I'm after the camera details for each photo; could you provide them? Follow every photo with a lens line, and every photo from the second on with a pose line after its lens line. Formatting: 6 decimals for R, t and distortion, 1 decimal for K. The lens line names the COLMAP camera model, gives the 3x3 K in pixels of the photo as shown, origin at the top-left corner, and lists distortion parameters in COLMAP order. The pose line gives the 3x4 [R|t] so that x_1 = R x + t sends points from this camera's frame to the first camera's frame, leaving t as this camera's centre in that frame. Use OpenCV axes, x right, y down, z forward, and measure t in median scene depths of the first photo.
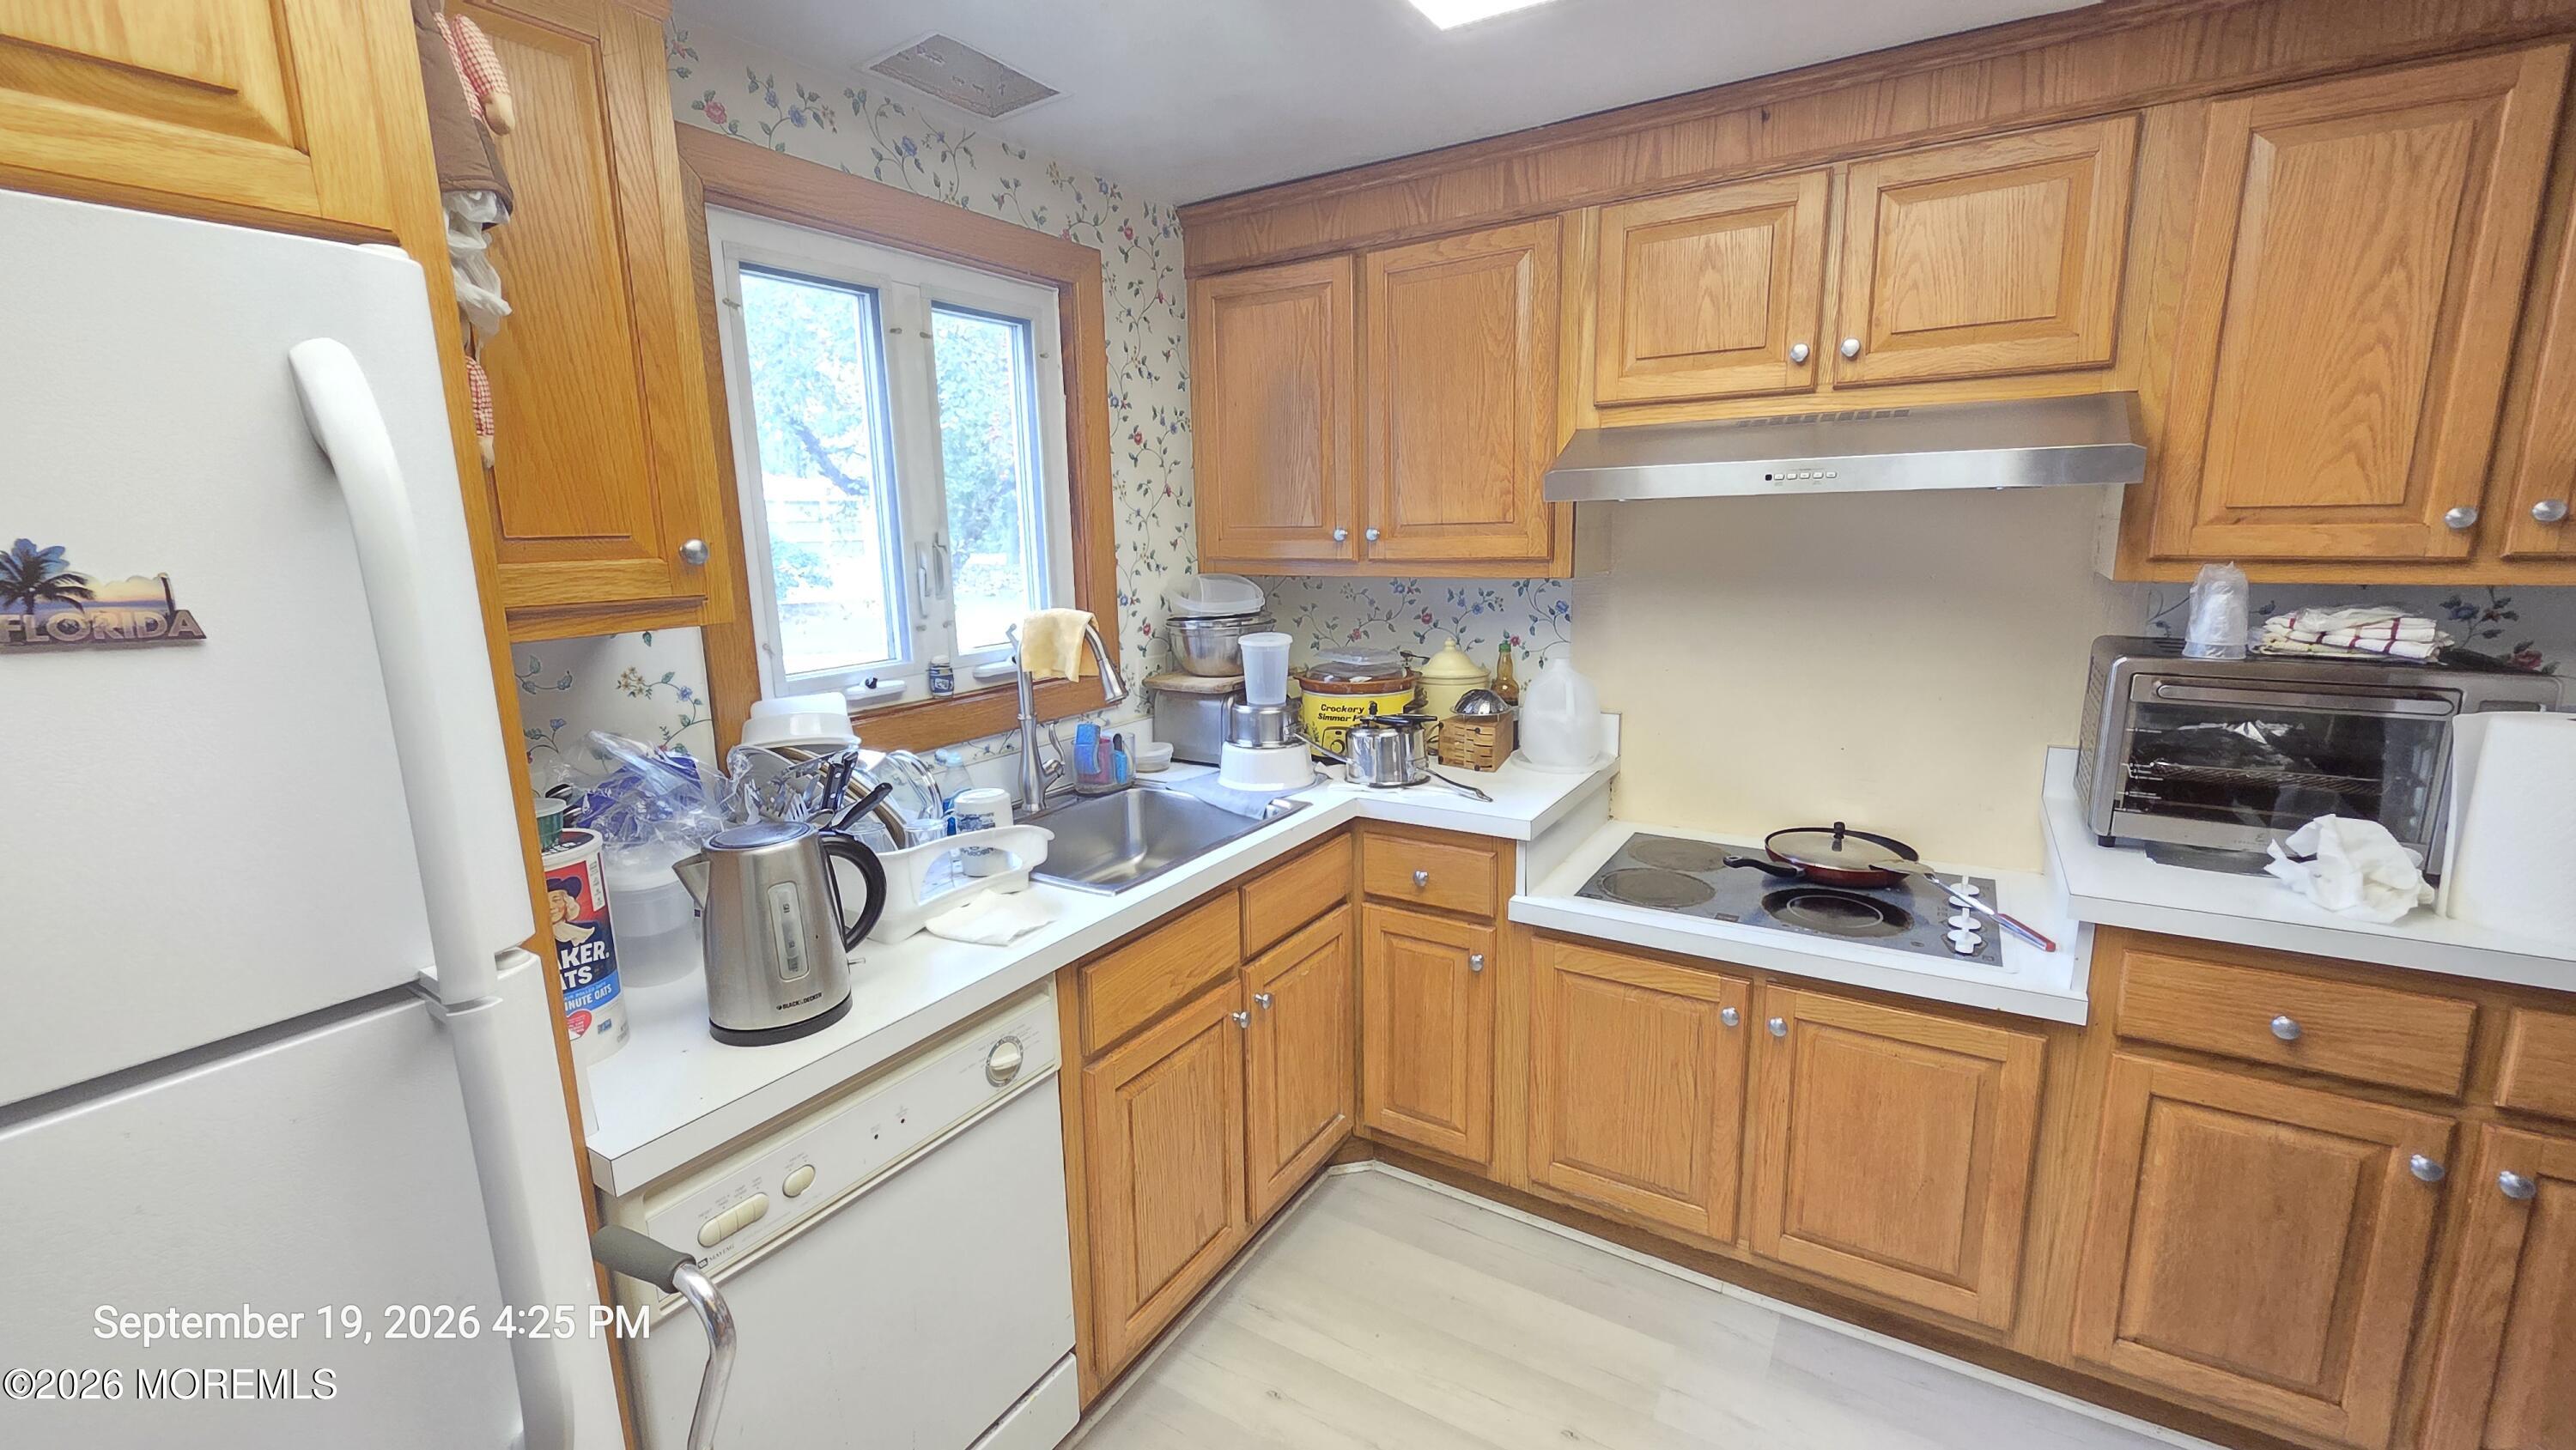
lens RADIAL K [[1052.4, 0, 1294.1], [0, 1052.4, 724.7], [0, 0, 1]] dist [0.001598, -0.000052]
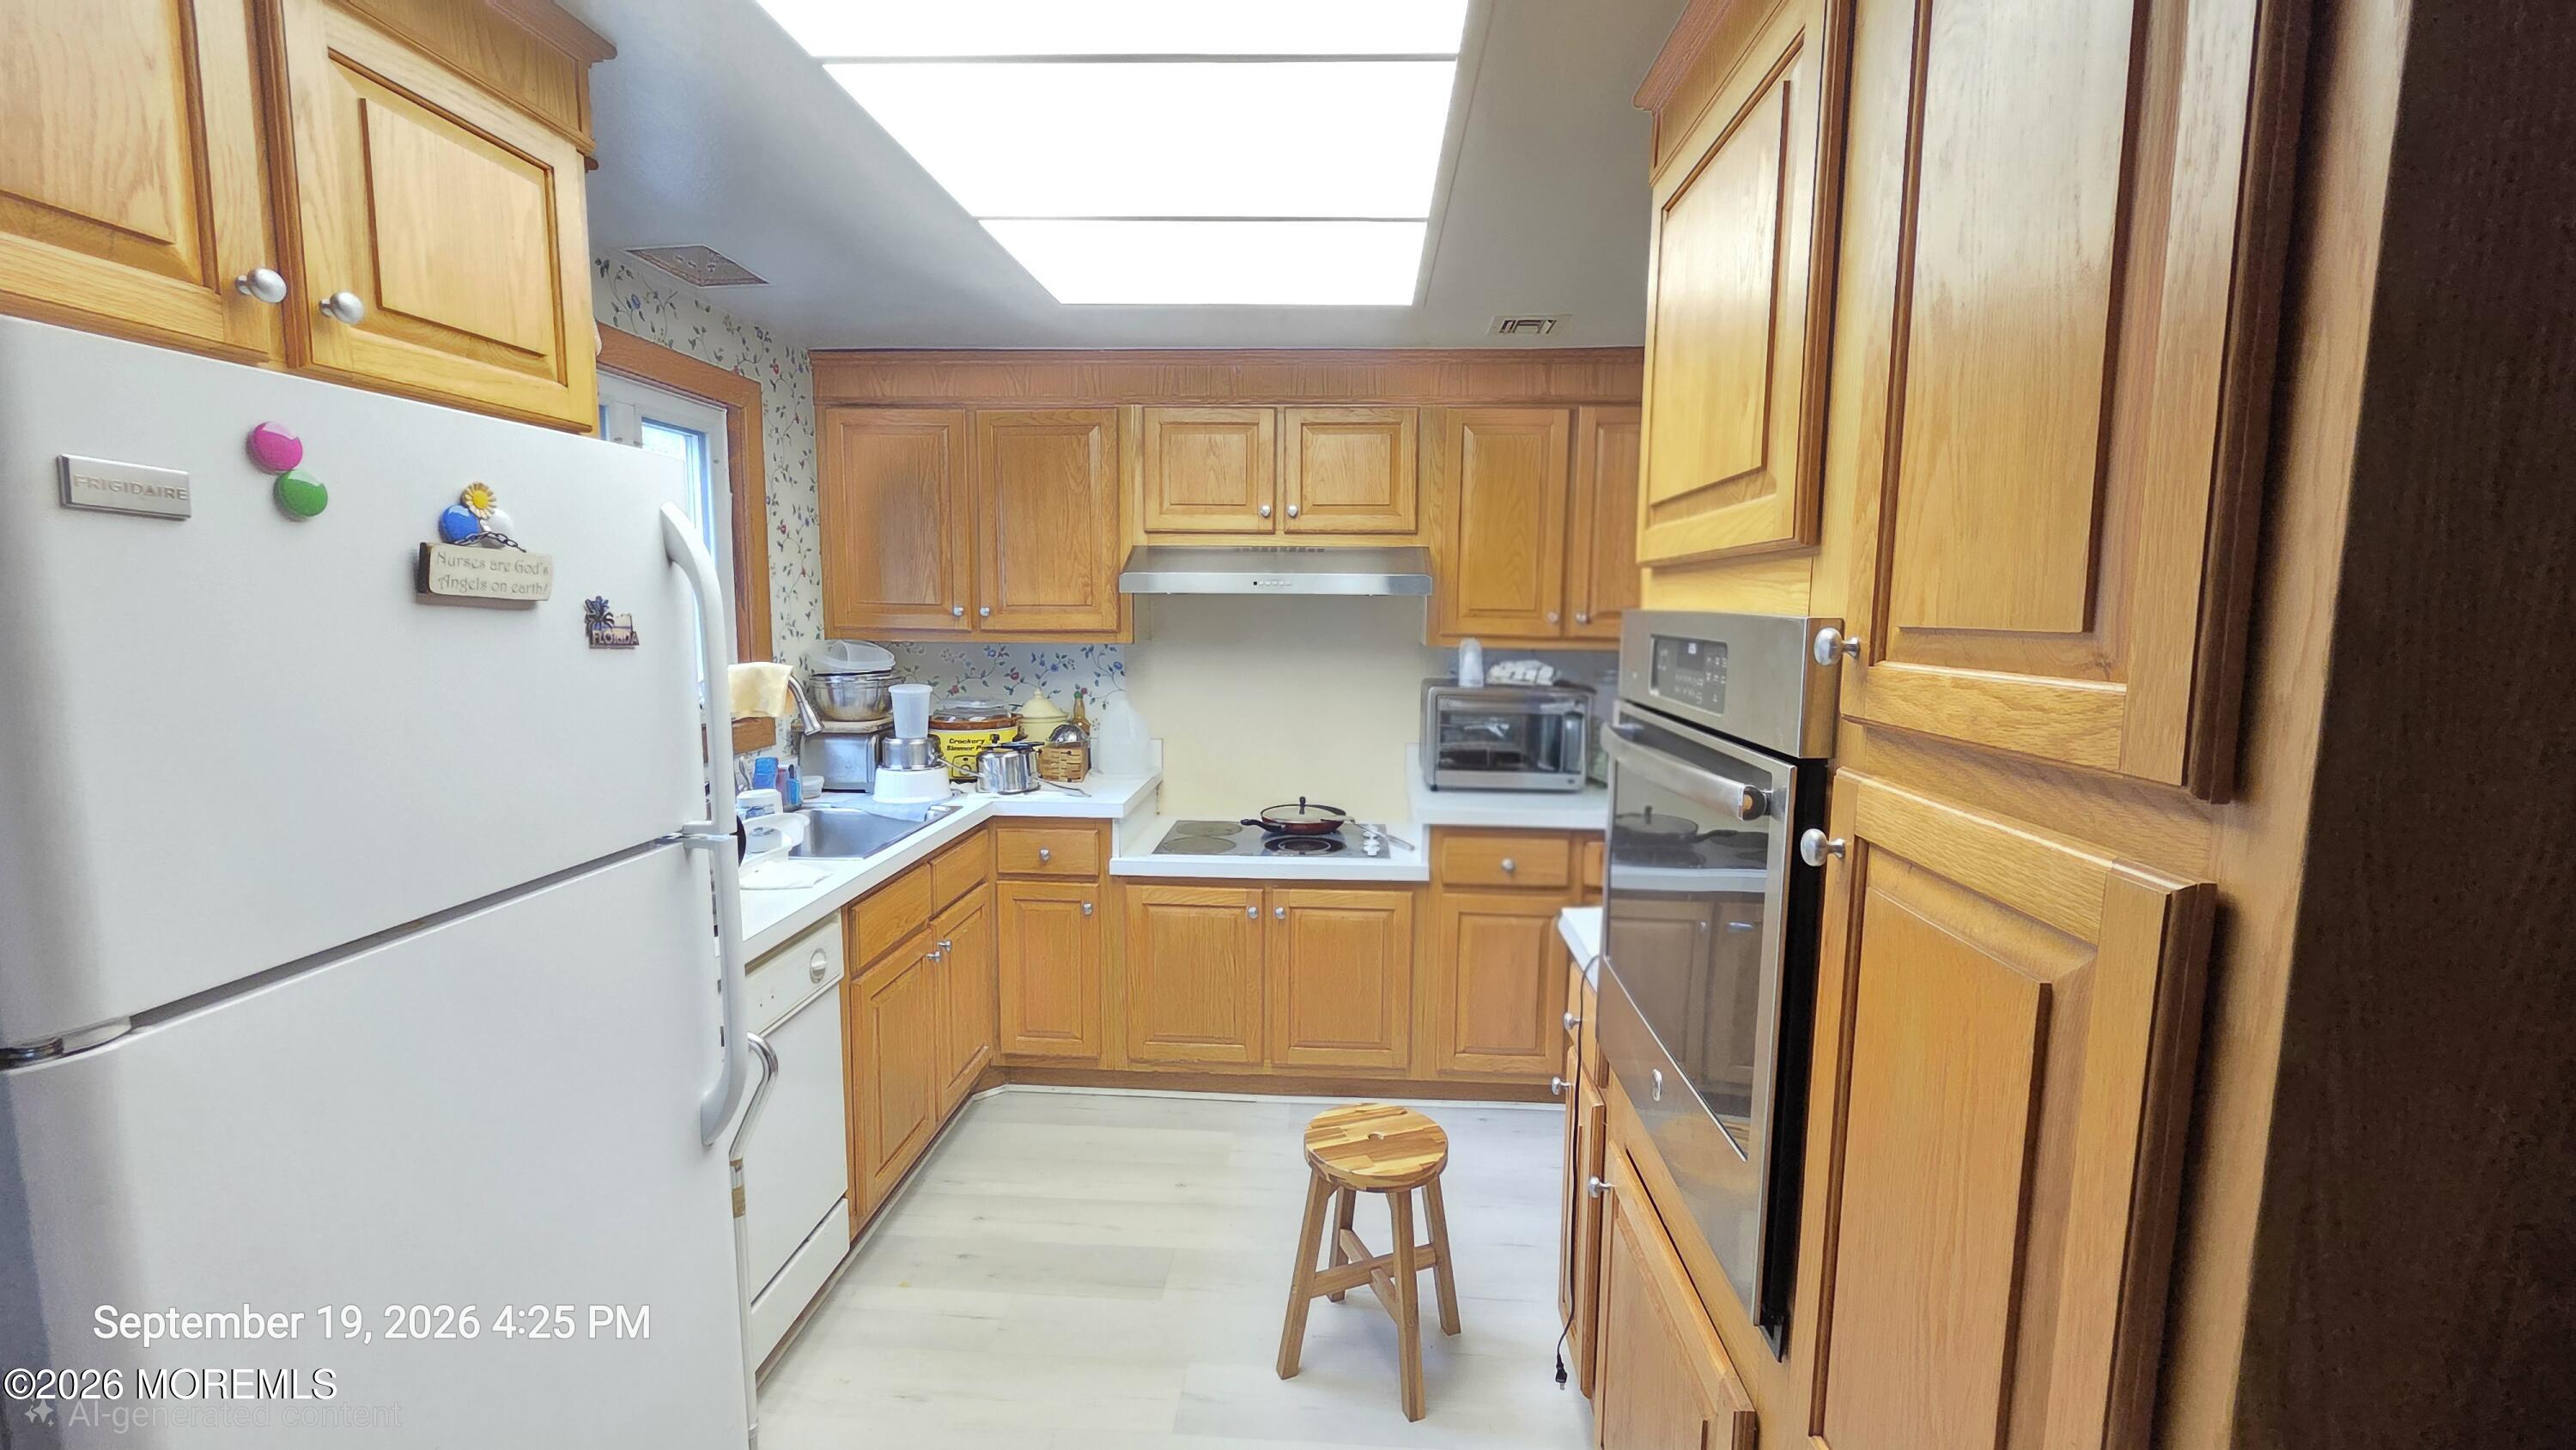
lens RADIAL K [[1052.4, 0, 1298.4], [0, 1052.4, 723.5], [0, 0, 1]] dist [0.001598, -0.000052]
pose [[0.874172, -0.026127, 0.484914, -0.293924], [0.064060, 0.996030, -0.061817, 0.090745], [-0.481373, 0.085102, 0.872374, -0.455179]]
